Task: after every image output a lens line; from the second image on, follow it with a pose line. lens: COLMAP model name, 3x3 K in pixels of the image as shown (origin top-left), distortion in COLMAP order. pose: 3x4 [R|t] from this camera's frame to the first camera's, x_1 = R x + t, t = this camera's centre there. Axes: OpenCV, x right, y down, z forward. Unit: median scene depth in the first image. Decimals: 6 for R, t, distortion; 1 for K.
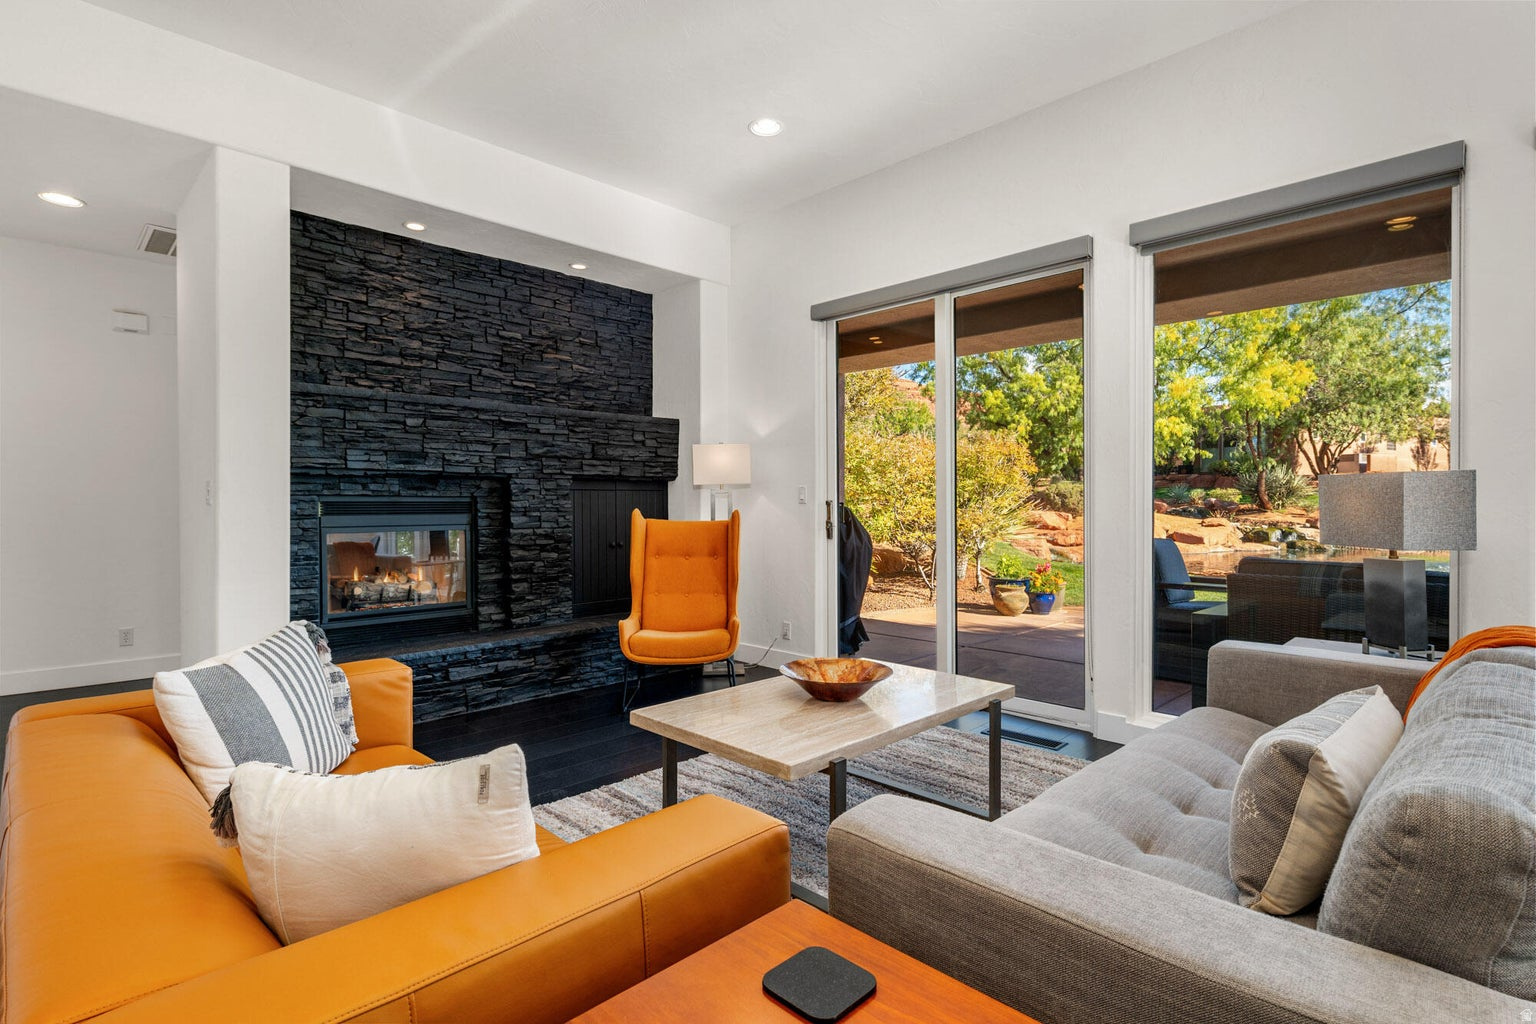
lens RADIAL K [[761.7, 0, 766.7], [0, 761.7, 511.4], [0, 0, 1]] dist [-0.002013, -0.001729]
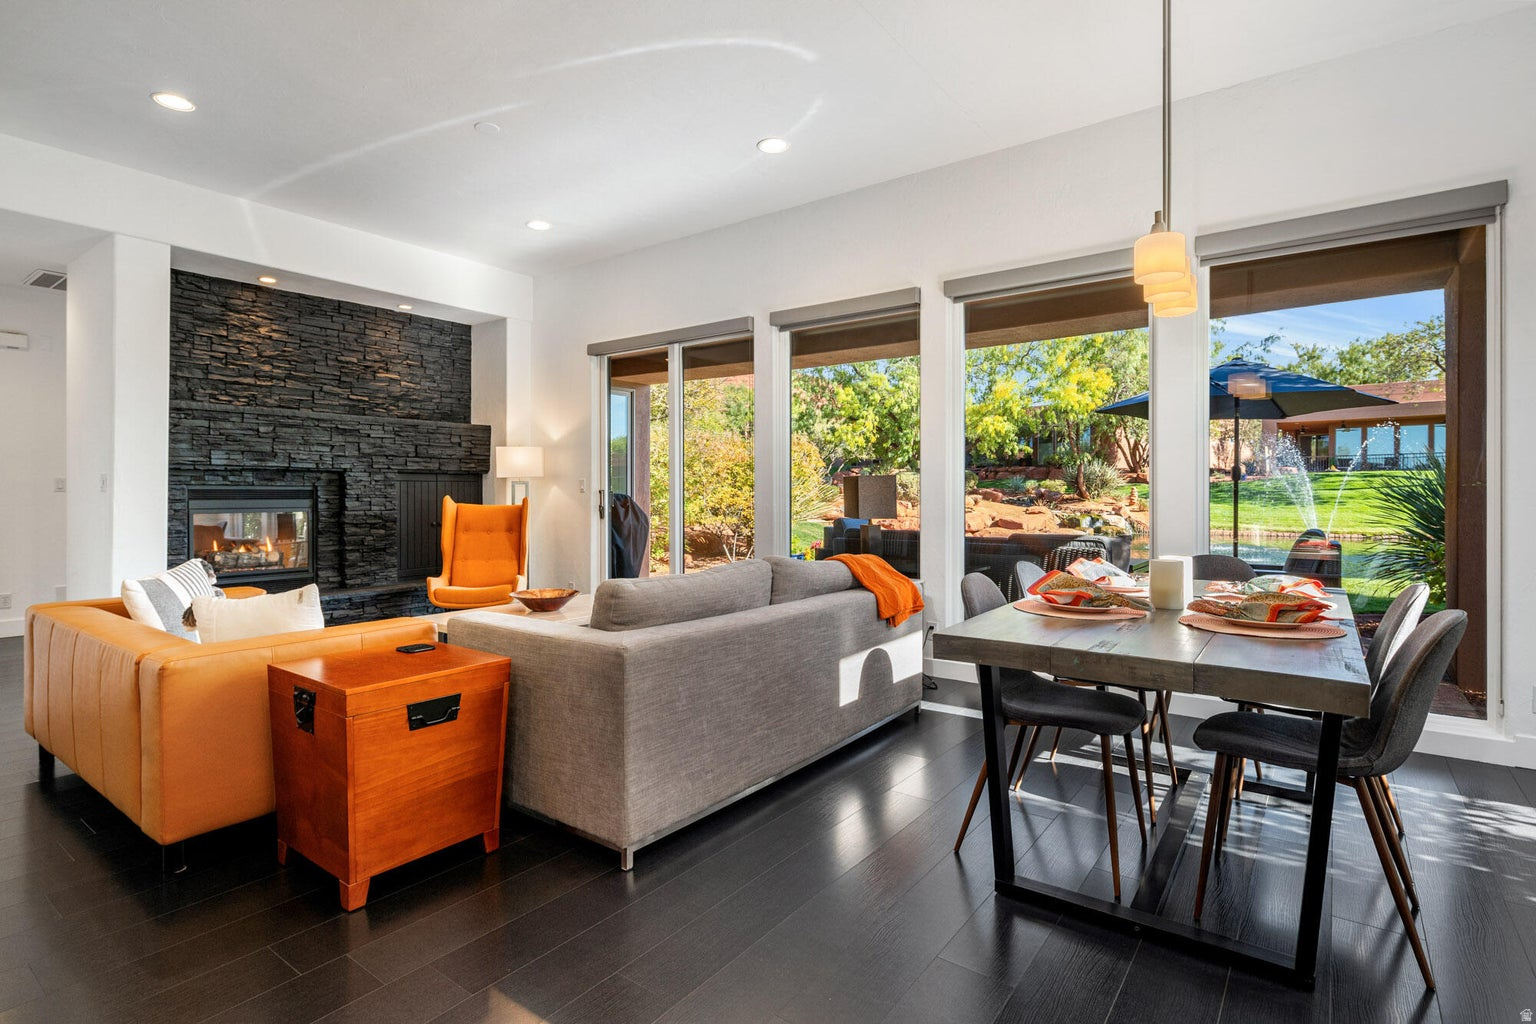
lens RADIAL K [[761.7, 0, 761.2], [0, 761.7, 491.5], [0, 0, 1]] dist [-0.002013, -0.001729]
pose [[0.988669, 0.003582, 0.150068, 0.157243], [-0.001889, 0.999933, -0.011427, 0.003282], [-0.150099, 0.011014, 0.988610, -0.360549]]
